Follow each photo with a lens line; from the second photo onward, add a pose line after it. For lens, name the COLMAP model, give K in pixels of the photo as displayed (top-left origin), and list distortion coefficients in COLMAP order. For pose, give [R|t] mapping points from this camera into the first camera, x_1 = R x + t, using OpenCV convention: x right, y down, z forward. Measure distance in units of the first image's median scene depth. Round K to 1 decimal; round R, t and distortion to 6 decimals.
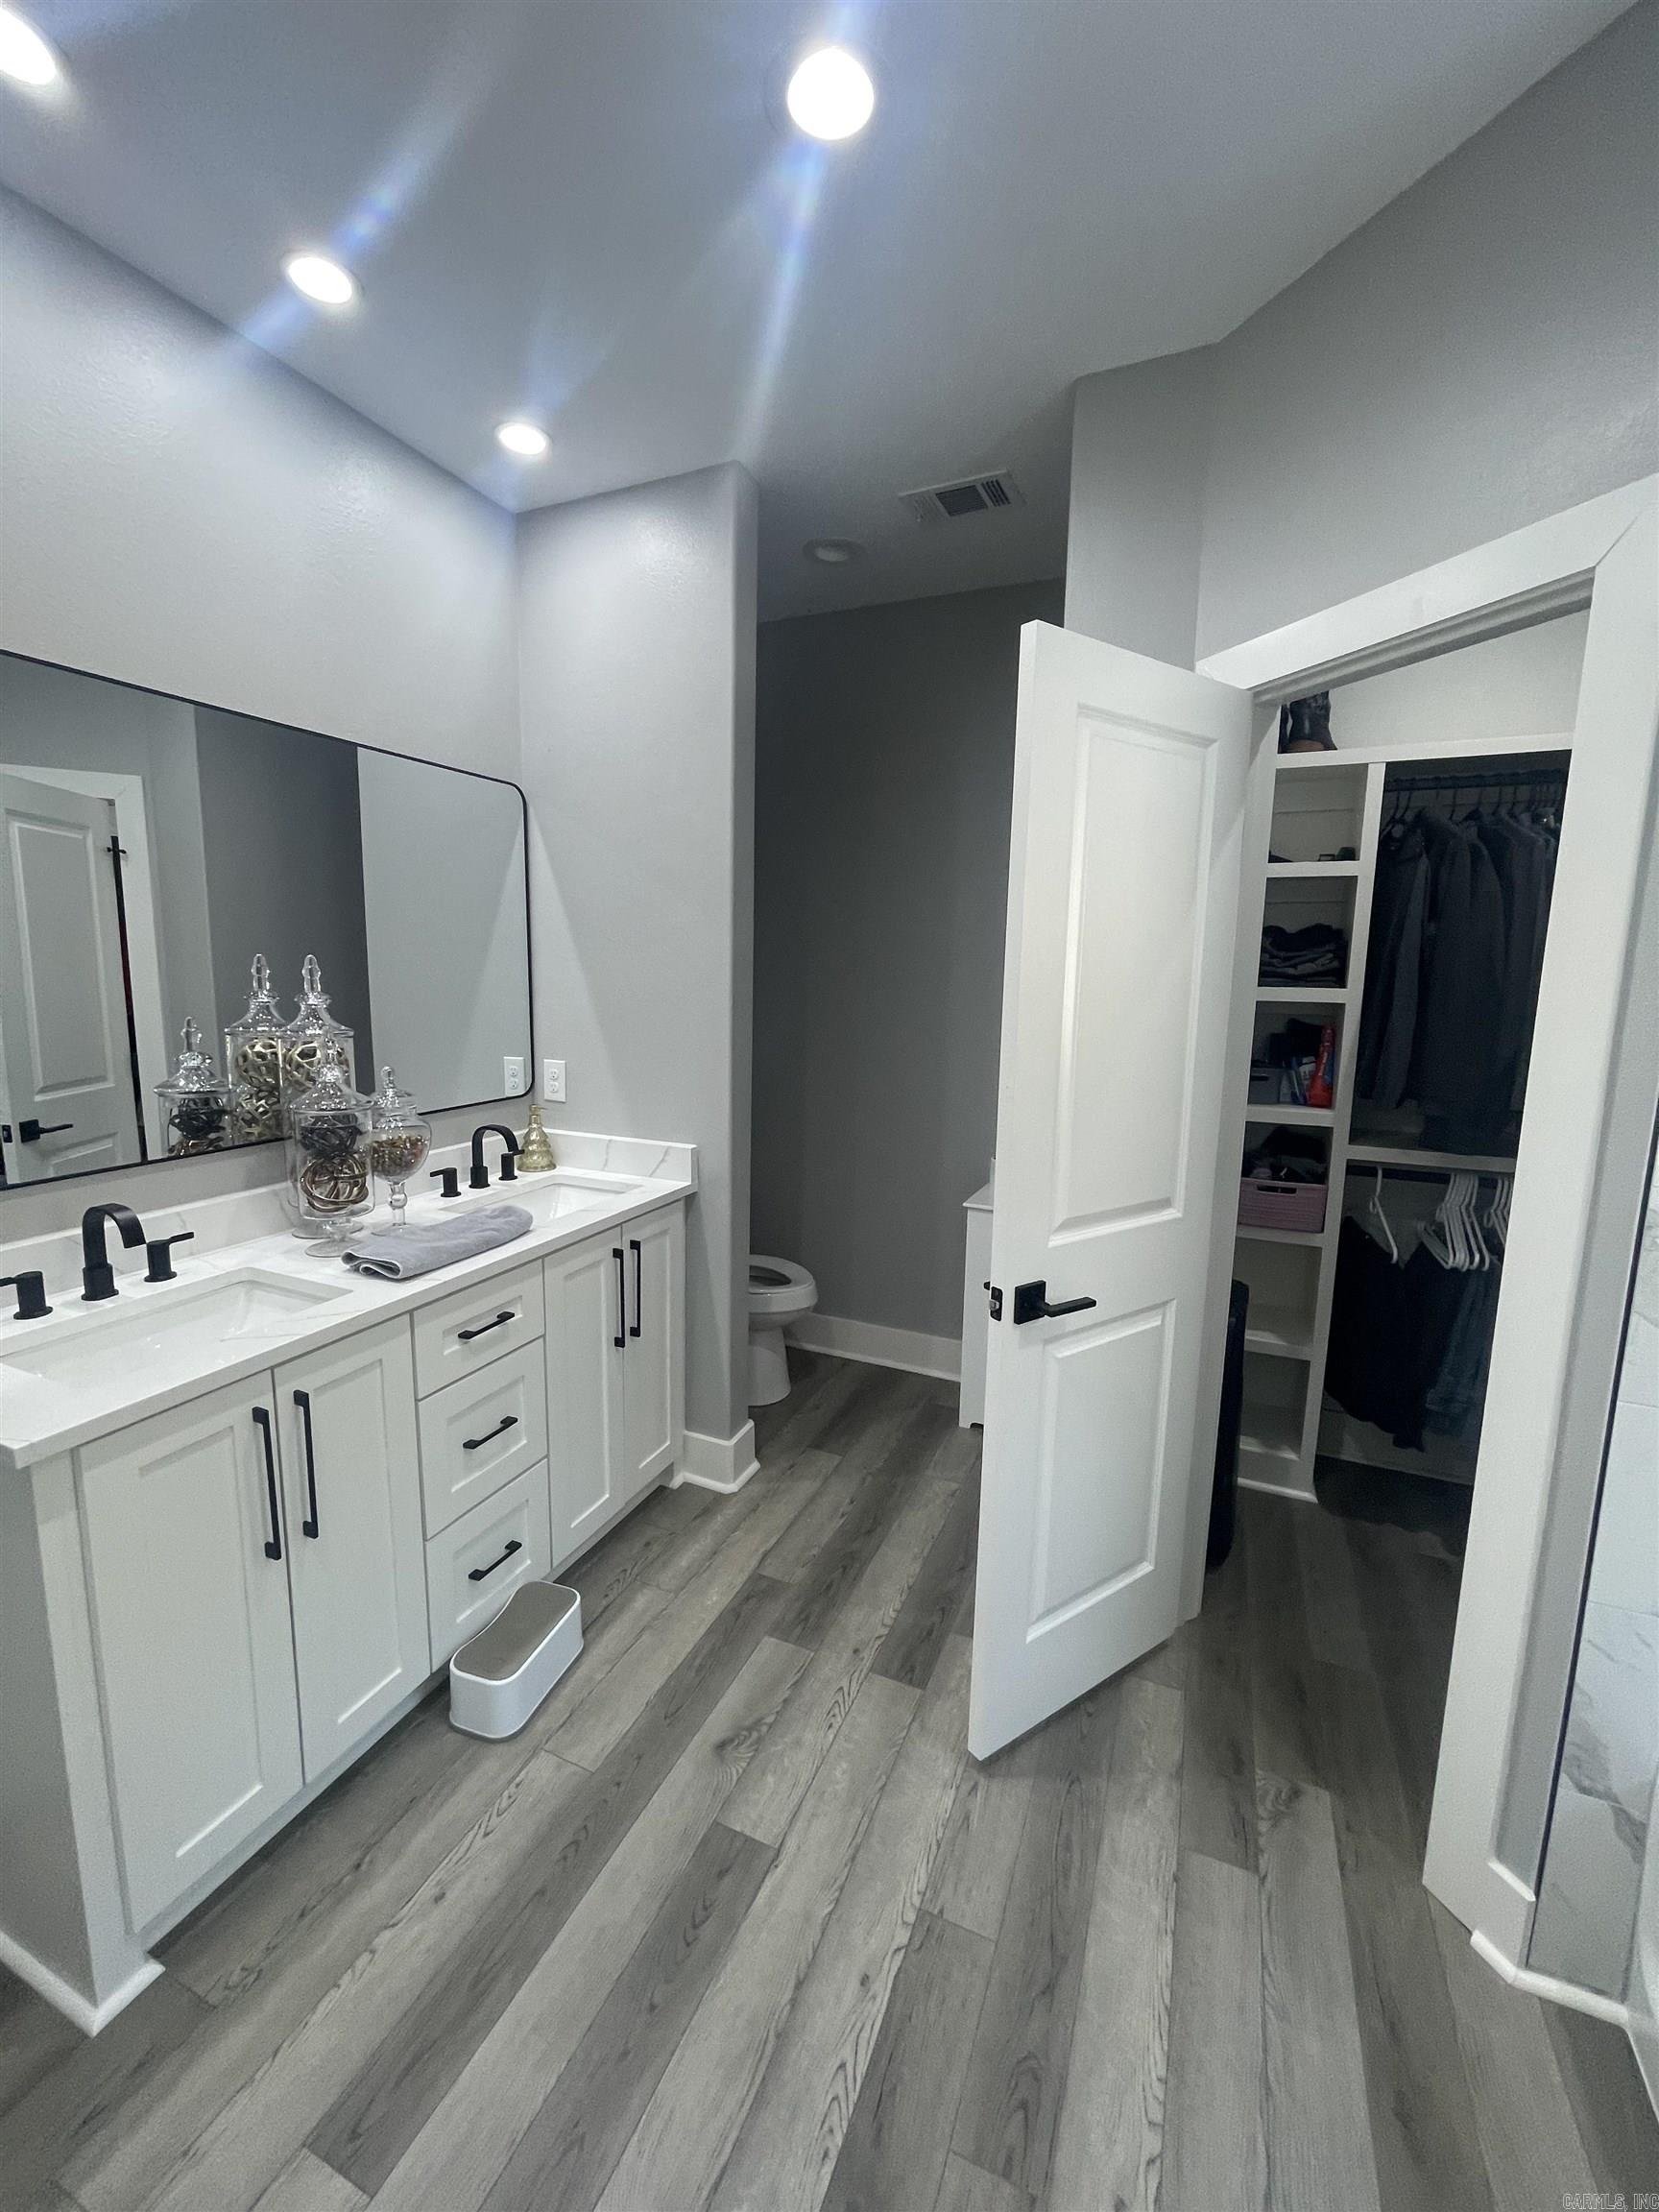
lens RADIAL K [[898.4, 0, 827.0], [0, 898.4, 1101.4], [0, 0, 1]] dist [0.002107, 0.000222]
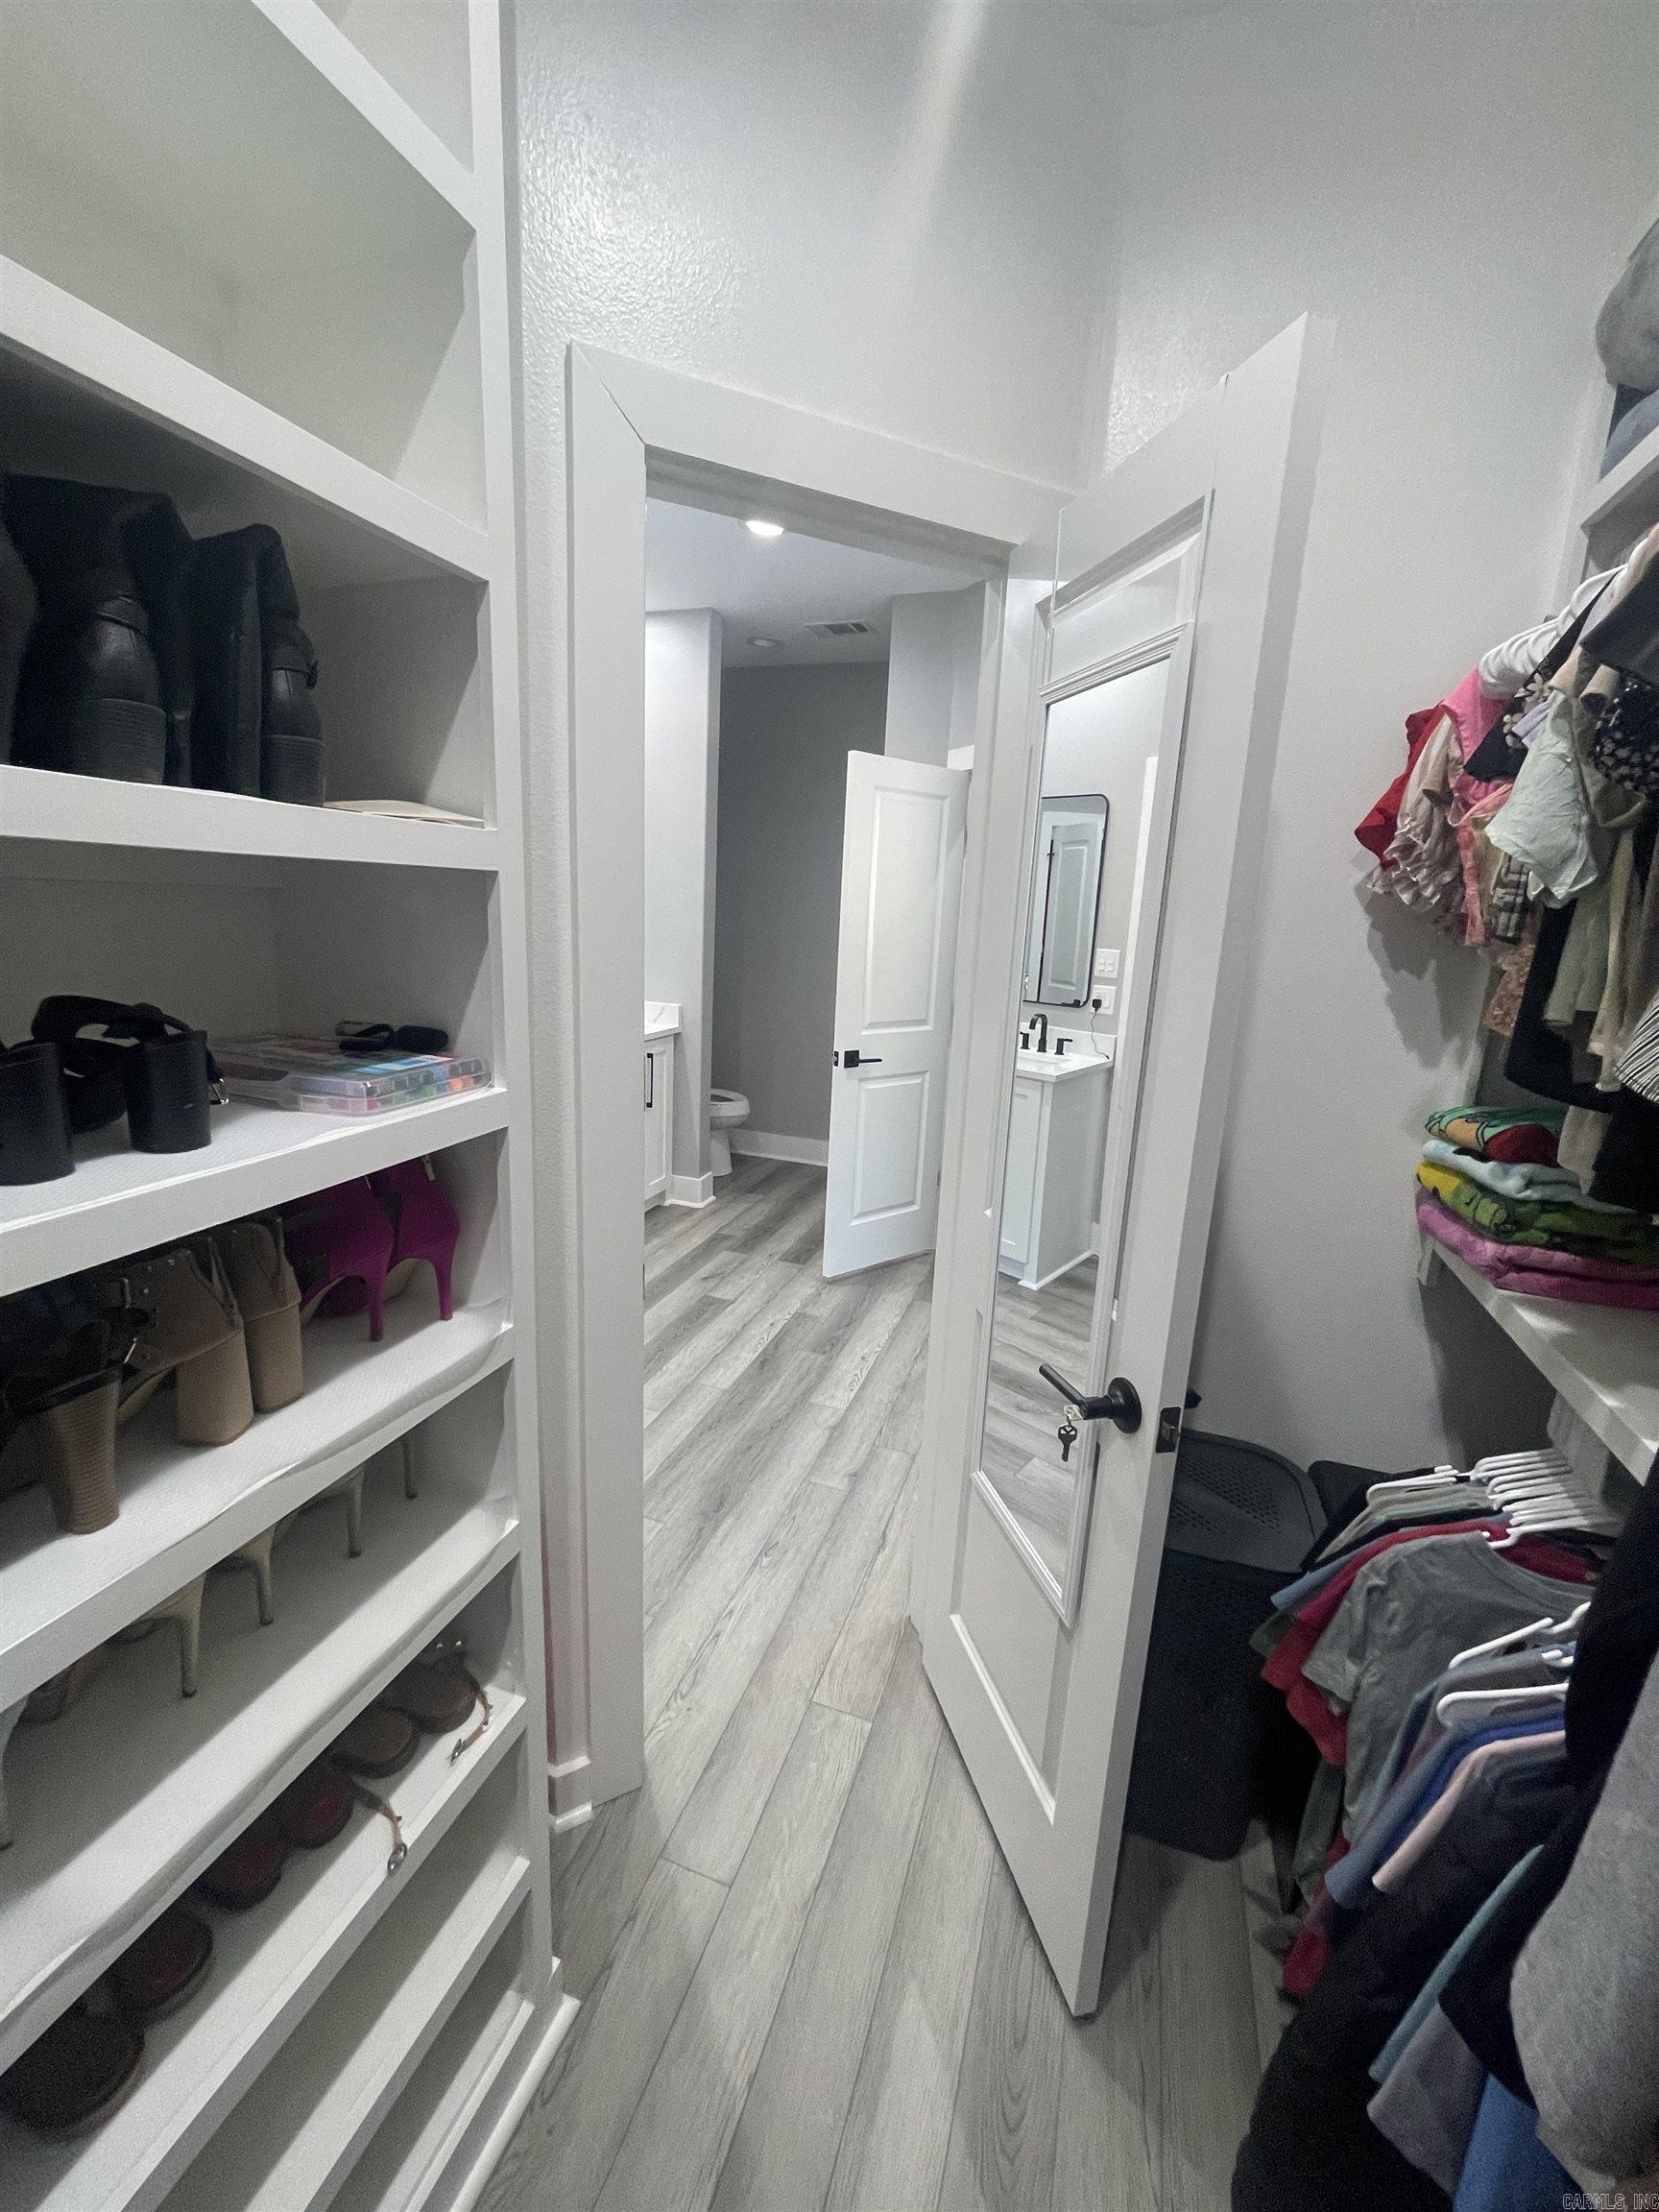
lens RADIAL K [[898.4, 0, 827.1], [0, 898.4, 1095.2], [0, 0, 1]] dist [0.002107, 0.000222]
pose [[0.996397, 0.010344, 0.084181, -0.012615], [-0.015396, 0.998105, 0.059583, 0.137450], [-0.083405, -0.060664, 0.994667, -0.882837]]
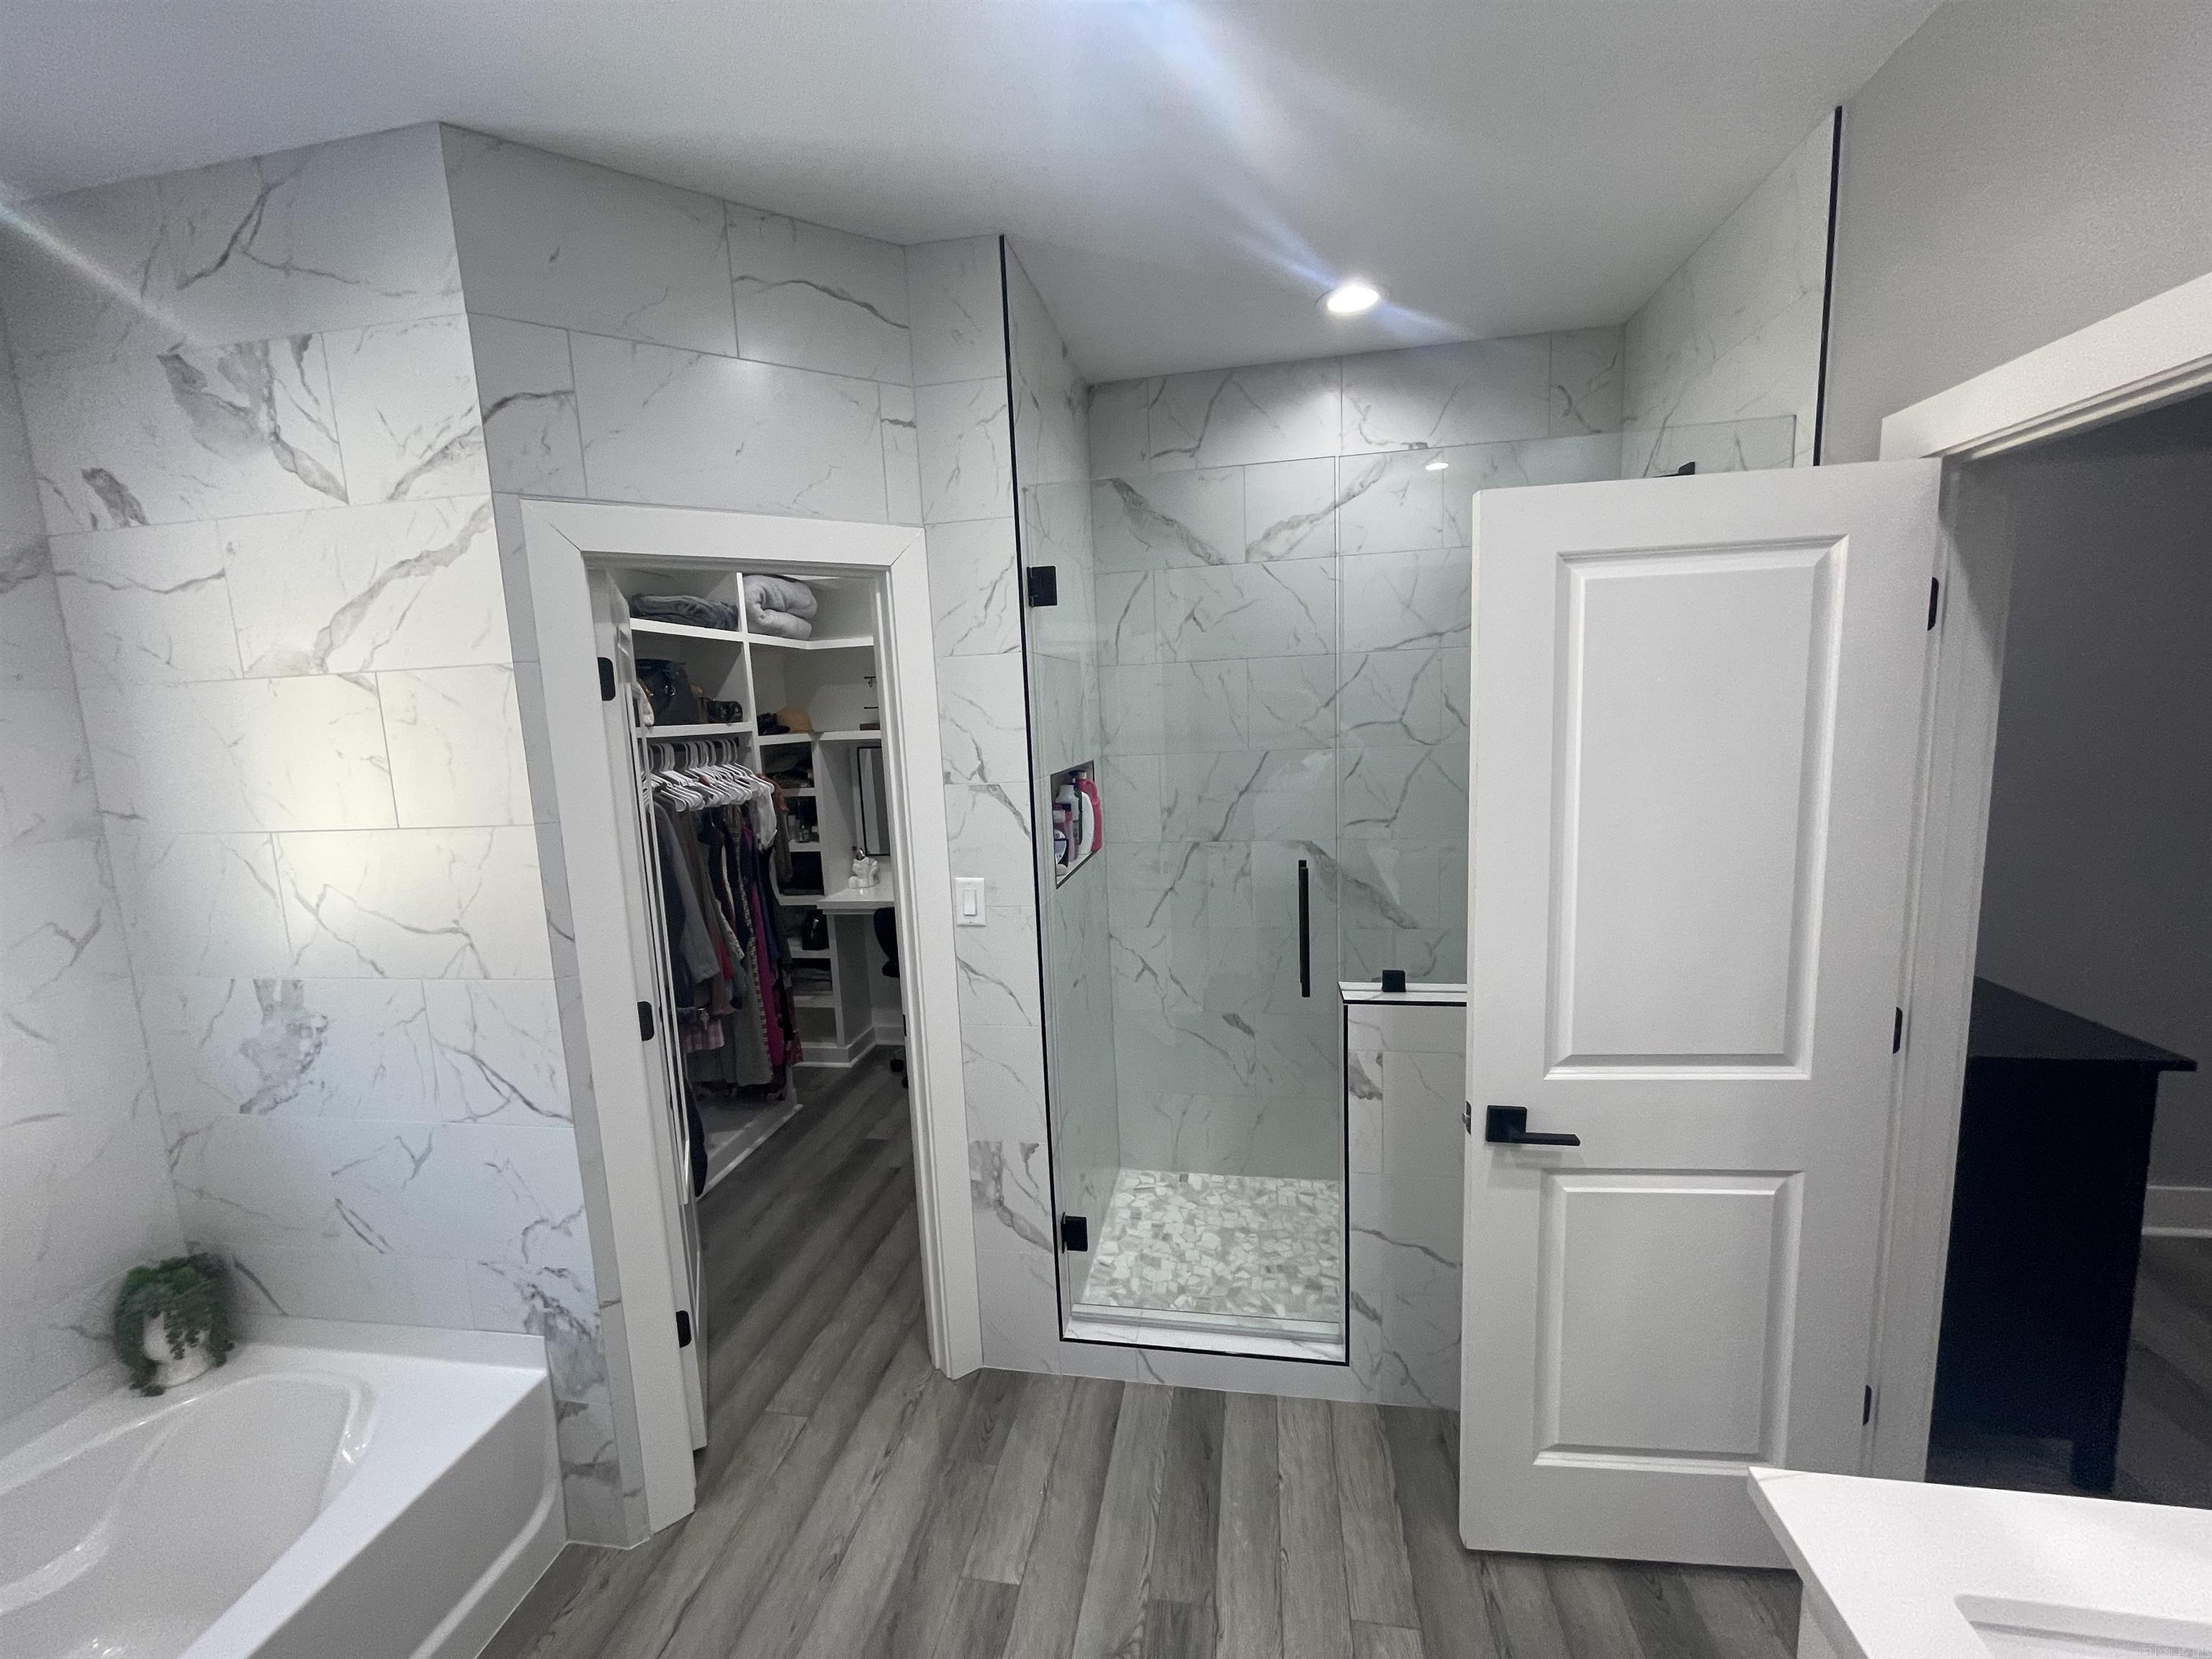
lens RADIAL K [[898.4, 0, 1096.5], [0, 898.4, 823.0], [0, 0, 1]] dist [0.002107, 0.000222]
pose [[-0.971733, 0.057888, -0.228877, -0.078787], [-0.006503, 0.962542, 0.271054, -0.220477], [0.235994, 0.264881, -0.934957, 0.784185]]
